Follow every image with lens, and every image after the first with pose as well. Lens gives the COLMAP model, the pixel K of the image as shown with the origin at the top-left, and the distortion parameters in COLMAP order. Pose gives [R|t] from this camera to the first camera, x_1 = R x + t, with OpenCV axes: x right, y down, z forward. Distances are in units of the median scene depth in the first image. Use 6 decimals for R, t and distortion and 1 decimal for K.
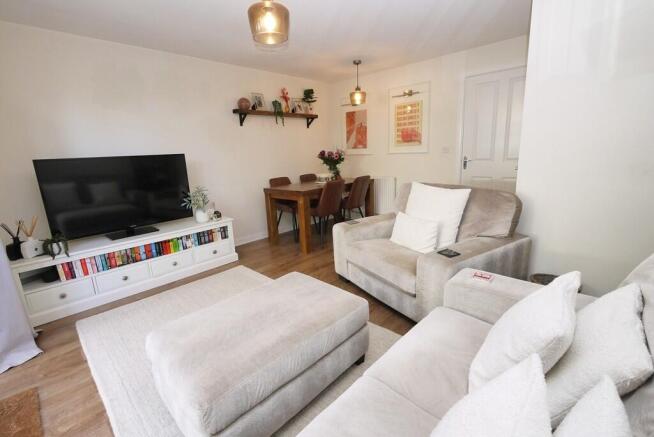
lens RADIAL K [[292.8, 0, 327.8], [0, 292.8, 215.4], [0, 0, 1]] dist [-0.000739, 0.000096]
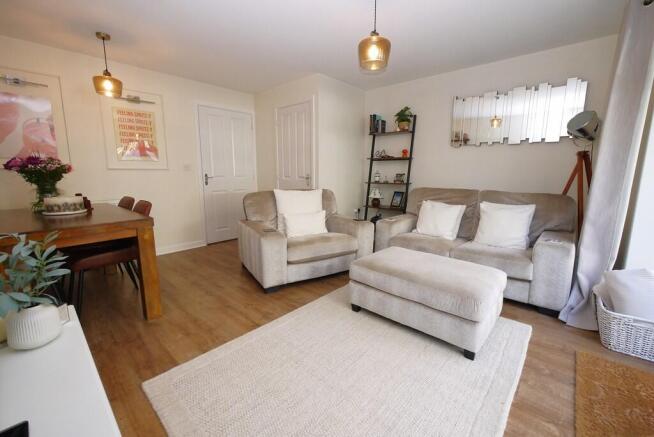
lens RADIAL K [[273.5, 0, 328.8], [0, 273.5, 213.7], [0, 0, 1]] dist [-0.001791, -0.000243]
pose [[-0.025370, -0.107612, 0.993869, -0.706539], [0.215418, 0.970244, 0.110553, -0.076071], [-0.976192, 0.216902, -0.001433, 0.655467]]
